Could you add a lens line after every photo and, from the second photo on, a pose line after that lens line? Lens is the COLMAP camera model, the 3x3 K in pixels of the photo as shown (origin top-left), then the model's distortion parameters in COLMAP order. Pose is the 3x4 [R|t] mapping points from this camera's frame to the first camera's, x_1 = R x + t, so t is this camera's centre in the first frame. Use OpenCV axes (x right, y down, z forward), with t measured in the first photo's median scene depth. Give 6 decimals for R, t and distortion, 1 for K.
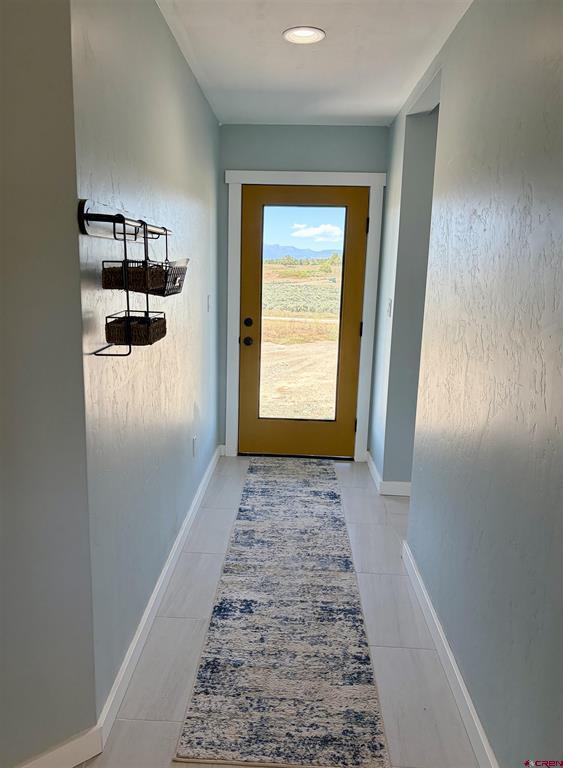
lens RADIAL K [[604.8, 0, 281.8], [0, 604.8, 387.9], [0, 0, 1]] dist [0.037089, 0.023564]
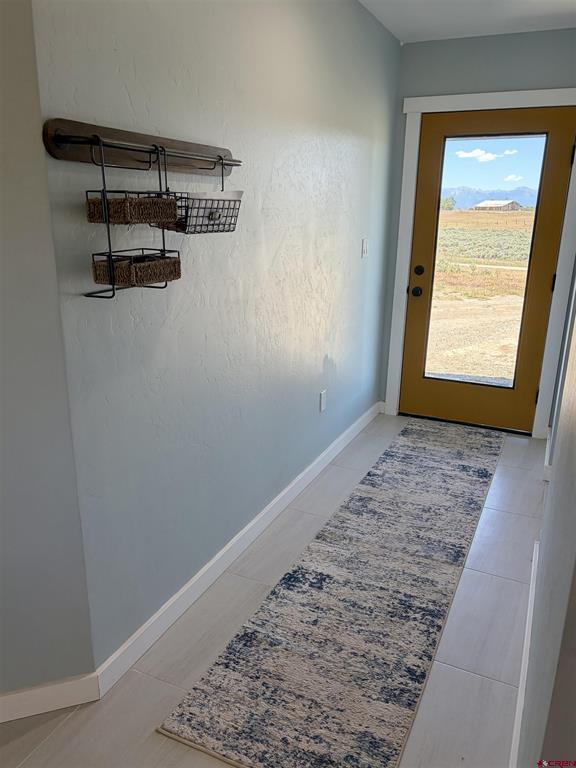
lens RADIAL K [[604.8, 0, 287.6], [0, 604.8, 380.3], [0, 0, 1]] dist [0.037089, 0.023564]
pose [[0.931944, 0.097537, -0.349238, 0.162562], [-0.072643, 0.993838, 0.083716, -0.012683], [0.355251, -0.052649, 0.933287, 0.123569]]
